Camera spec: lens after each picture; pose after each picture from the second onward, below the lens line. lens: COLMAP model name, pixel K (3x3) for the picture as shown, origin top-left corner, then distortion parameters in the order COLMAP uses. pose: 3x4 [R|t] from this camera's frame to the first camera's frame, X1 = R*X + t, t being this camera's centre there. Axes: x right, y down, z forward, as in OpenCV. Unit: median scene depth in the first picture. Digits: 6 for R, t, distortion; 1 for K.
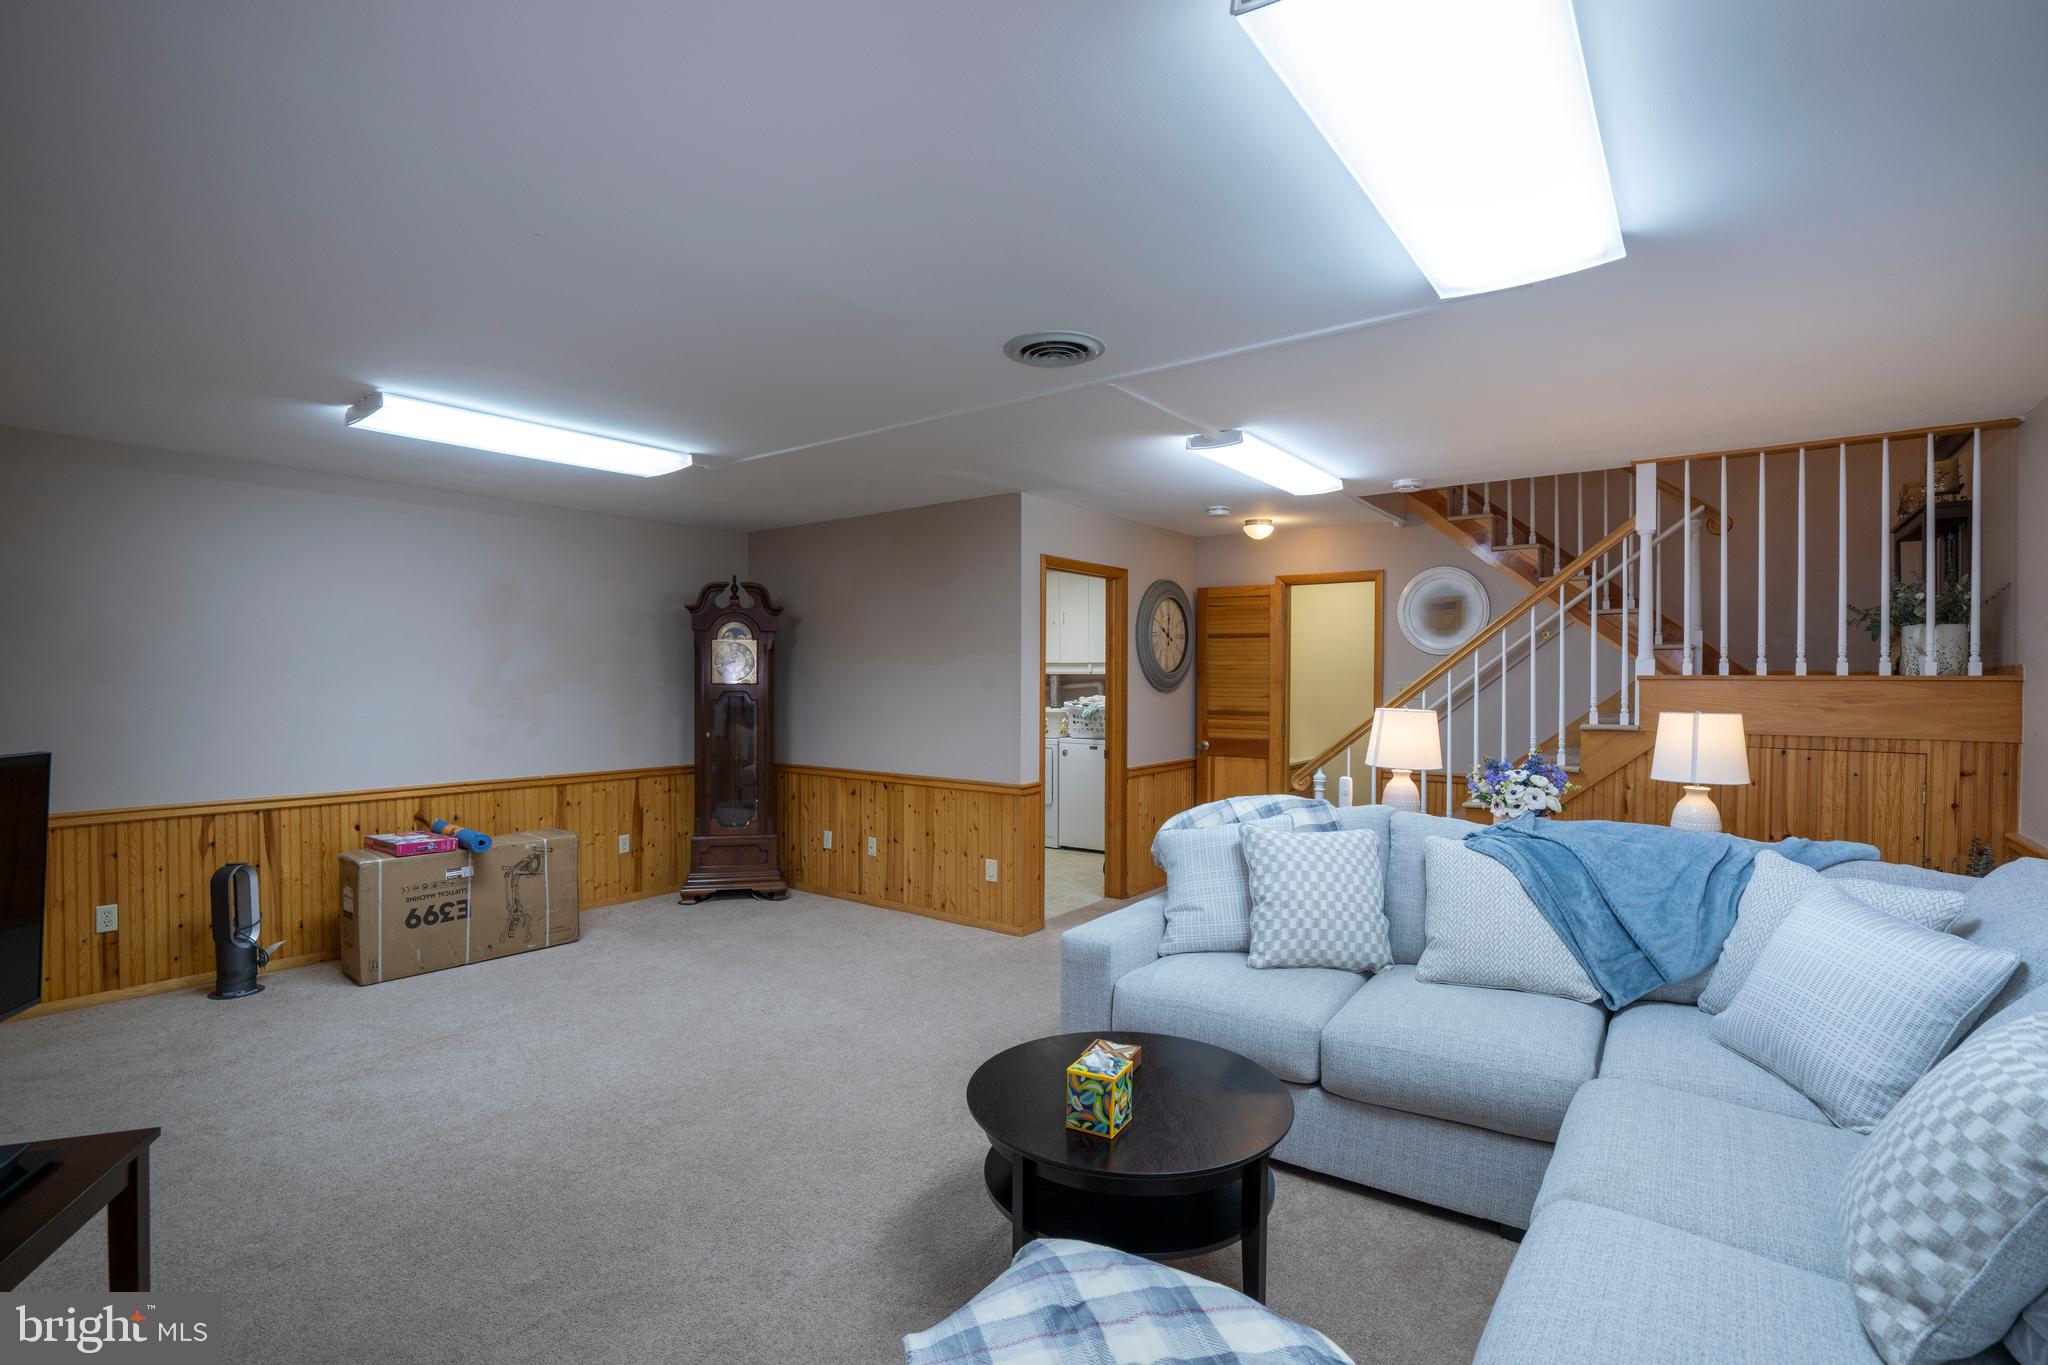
lens RADIAL K [[950.8, 0, 1020.3], [0, 950.8, 687.6], [0, 0, 1]] dist [-0.064717, 0.025467]
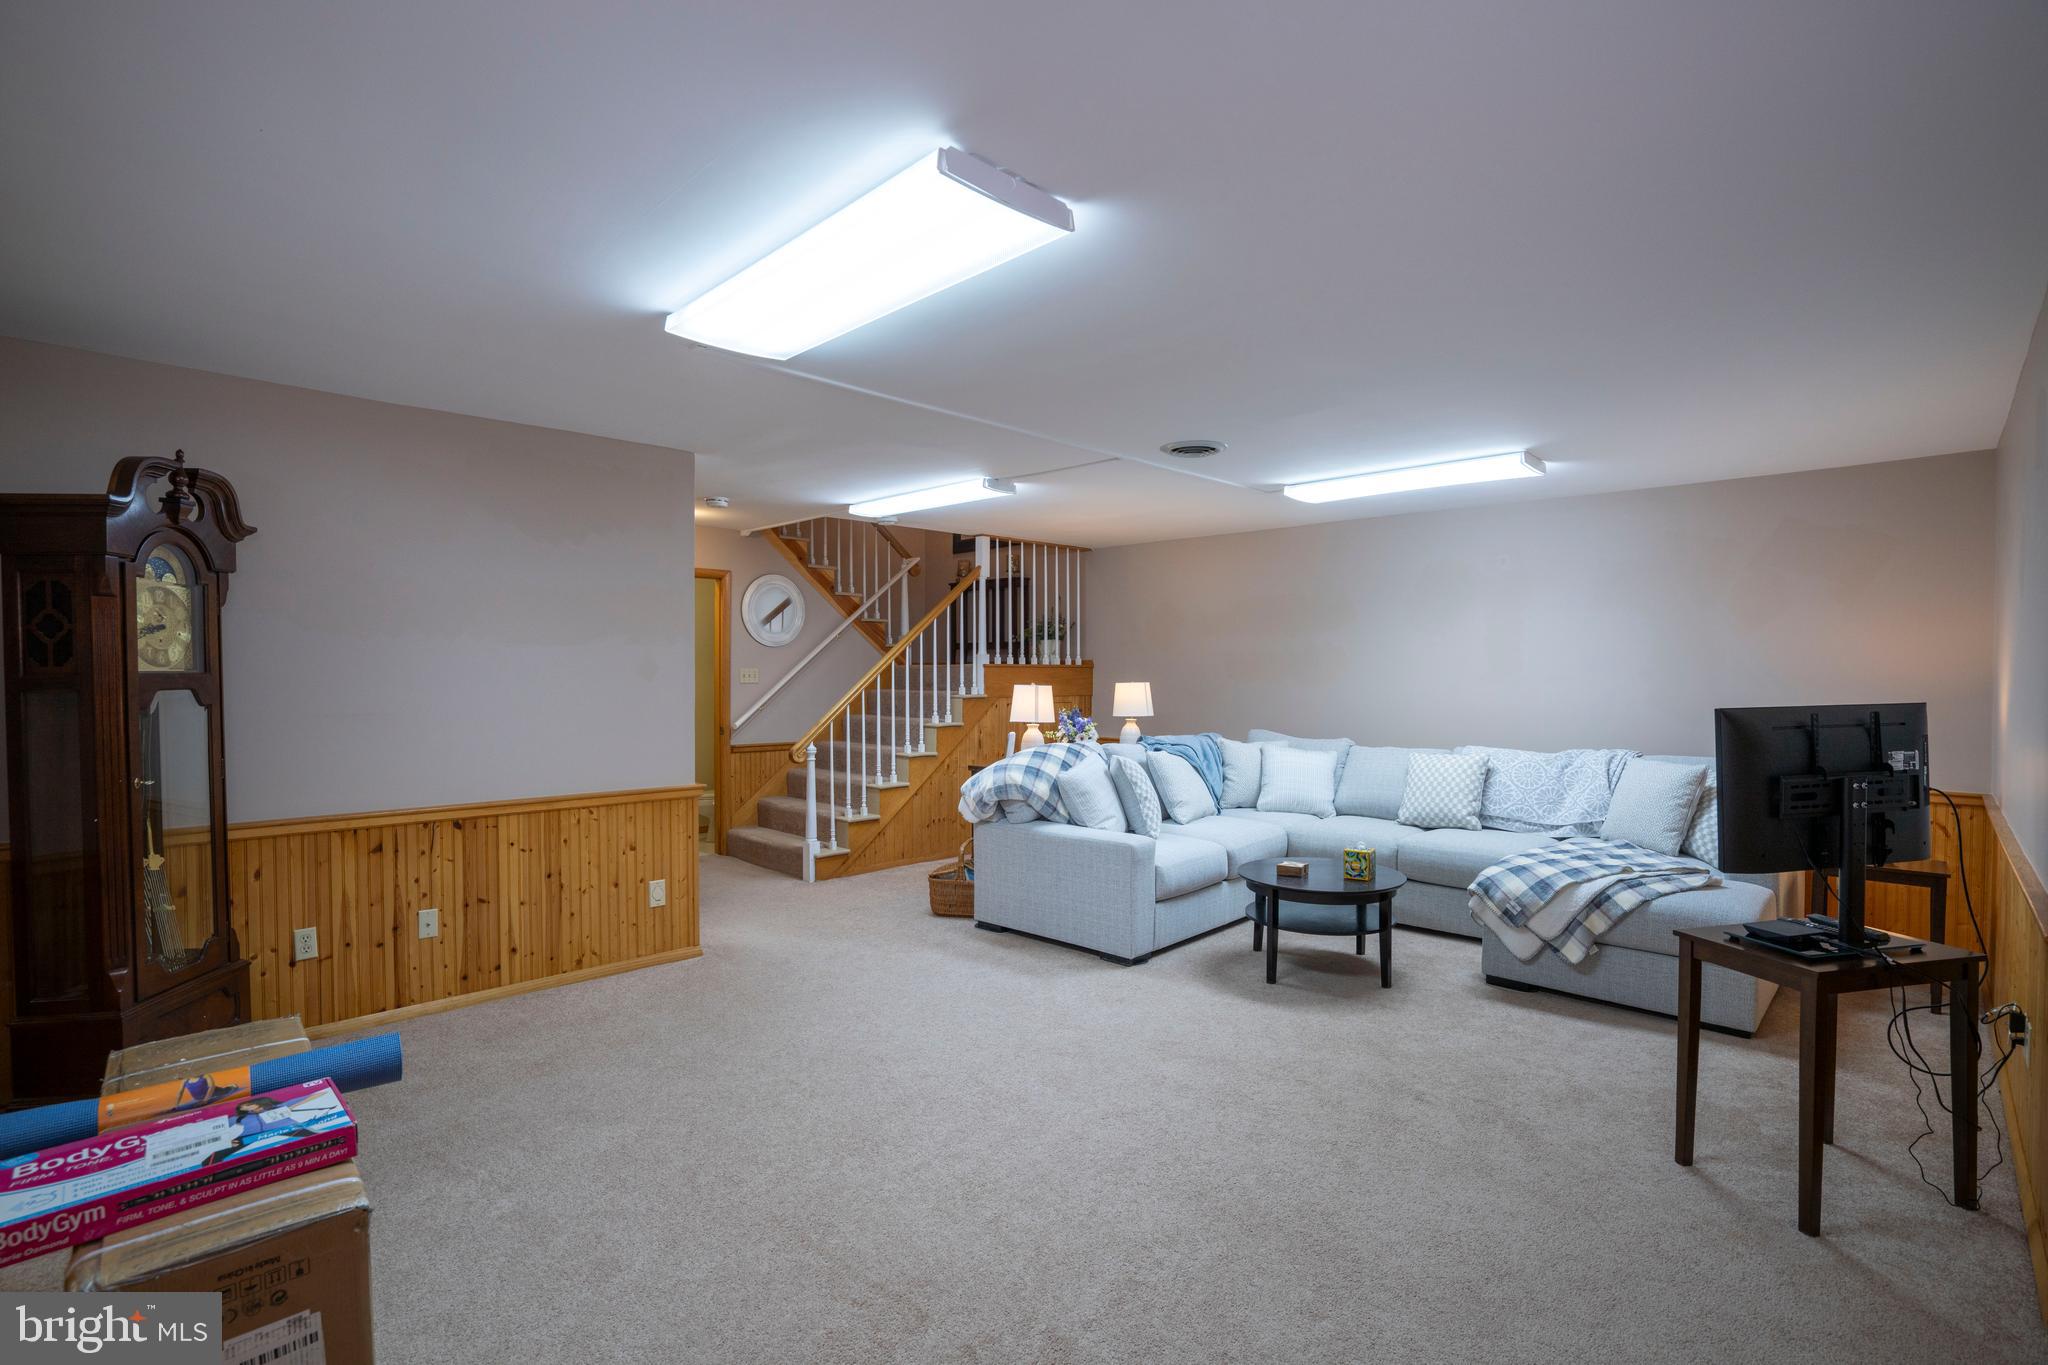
lens RADIAL K [[950.8, 0, 1020.3], [0, 950.8, 687.6], [0, 0, 1]] dist [-0.064717, 0.025467]
pose [[0.126671, -0.018709, 0.991768, -0.797587], [0.009101, 0.999802, 0.017698, -0.000681], [-0.991903, 0.006784, 0.126816, 0.565481]]
